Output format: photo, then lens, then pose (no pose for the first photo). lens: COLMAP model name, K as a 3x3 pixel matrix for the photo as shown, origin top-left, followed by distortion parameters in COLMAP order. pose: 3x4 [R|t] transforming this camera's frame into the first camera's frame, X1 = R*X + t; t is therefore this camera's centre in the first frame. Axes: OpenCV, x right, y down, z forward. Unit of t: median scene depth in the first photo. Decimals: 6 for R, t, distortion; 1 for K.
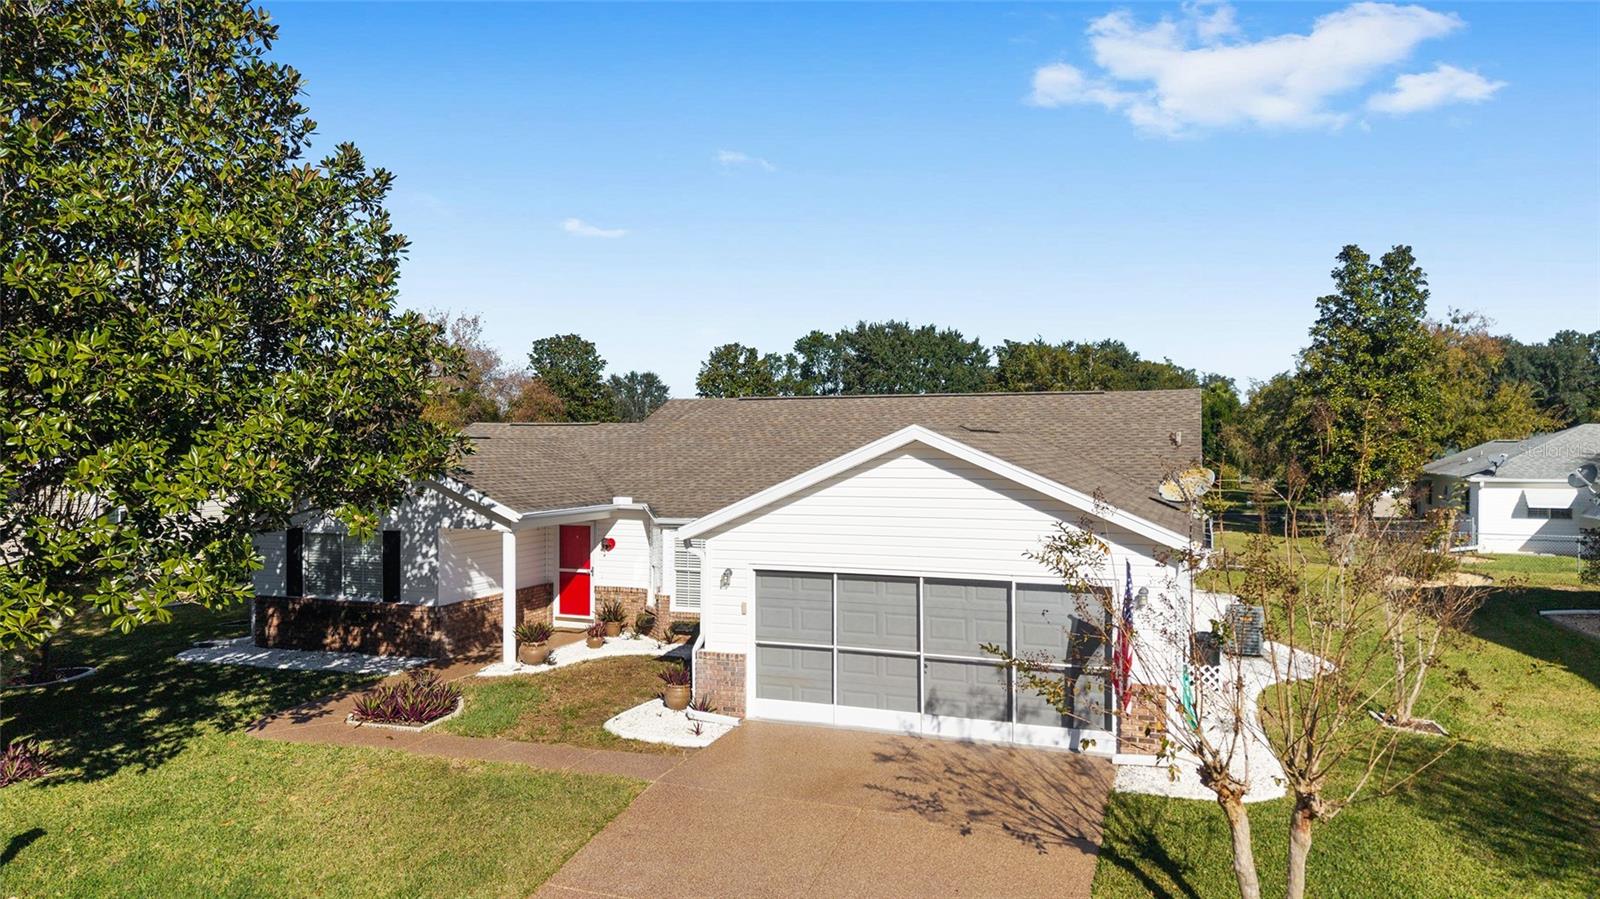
lens RADIAL K [[1077.6, 0, 800.0], [0, 1077.6, 449.5], [0, 0, 1]] dist [0.000134, -0.000807]
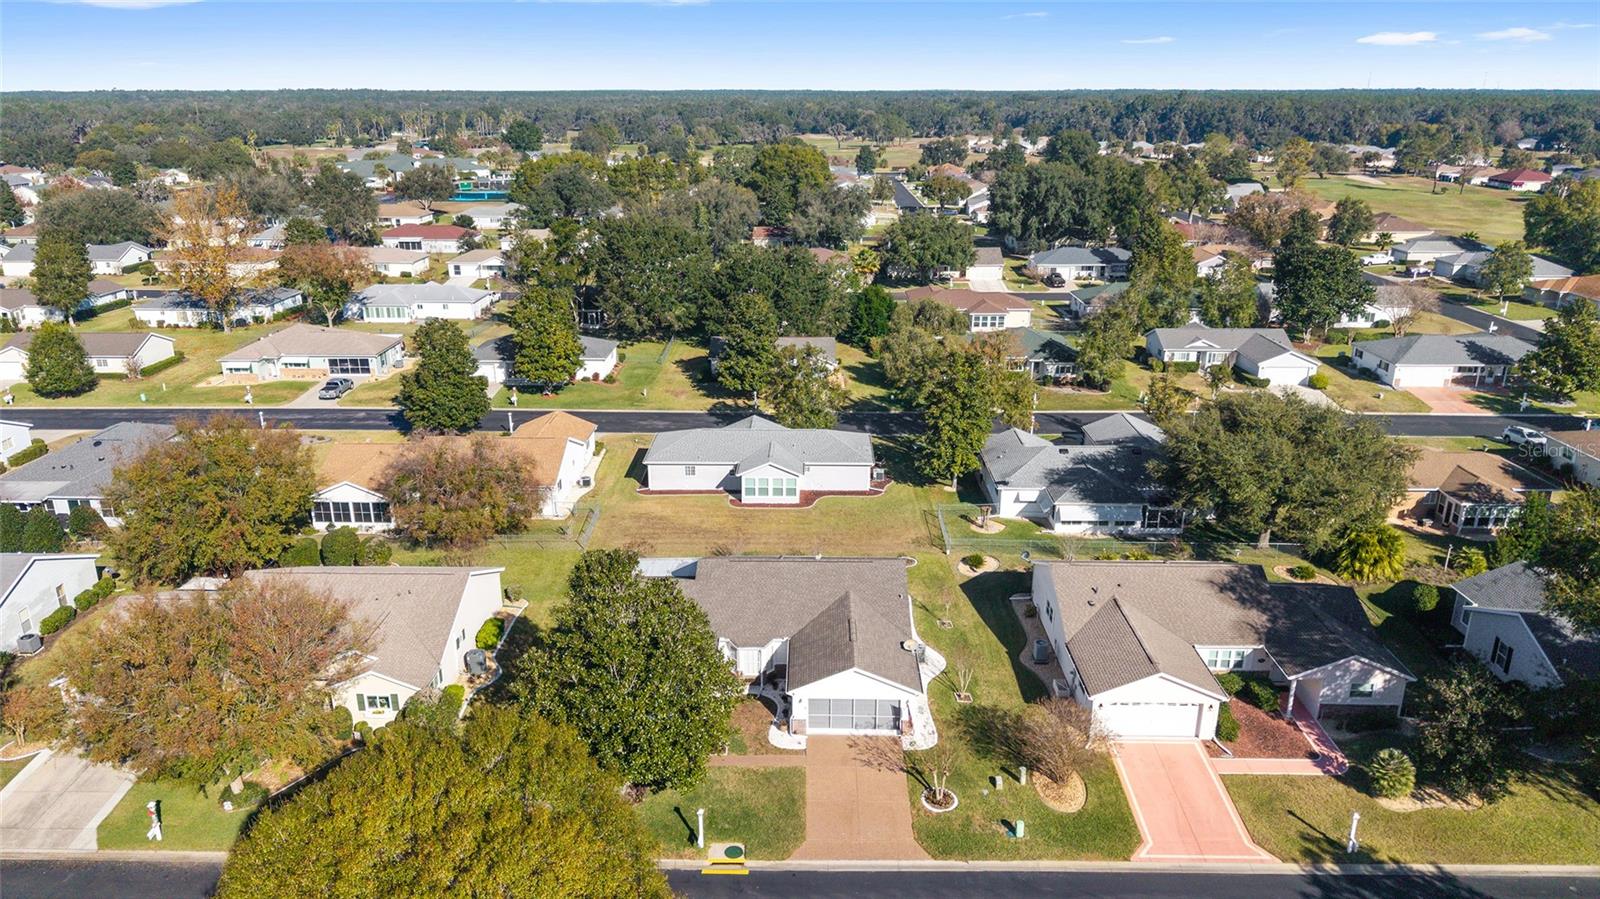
lens RADIAL K [[1077.6, 0, 800.0], [0, 1077.6, 449.5], [0, 0, 1]] dist [0.000134, -0.000807]
pose [[0.941249, -0.116065, 0.317141, -1.273213], [0.003026, 0.941948, 0.335746, -2.159186], [-0.337699, -0.315061, 0.886959, -2.237010]]
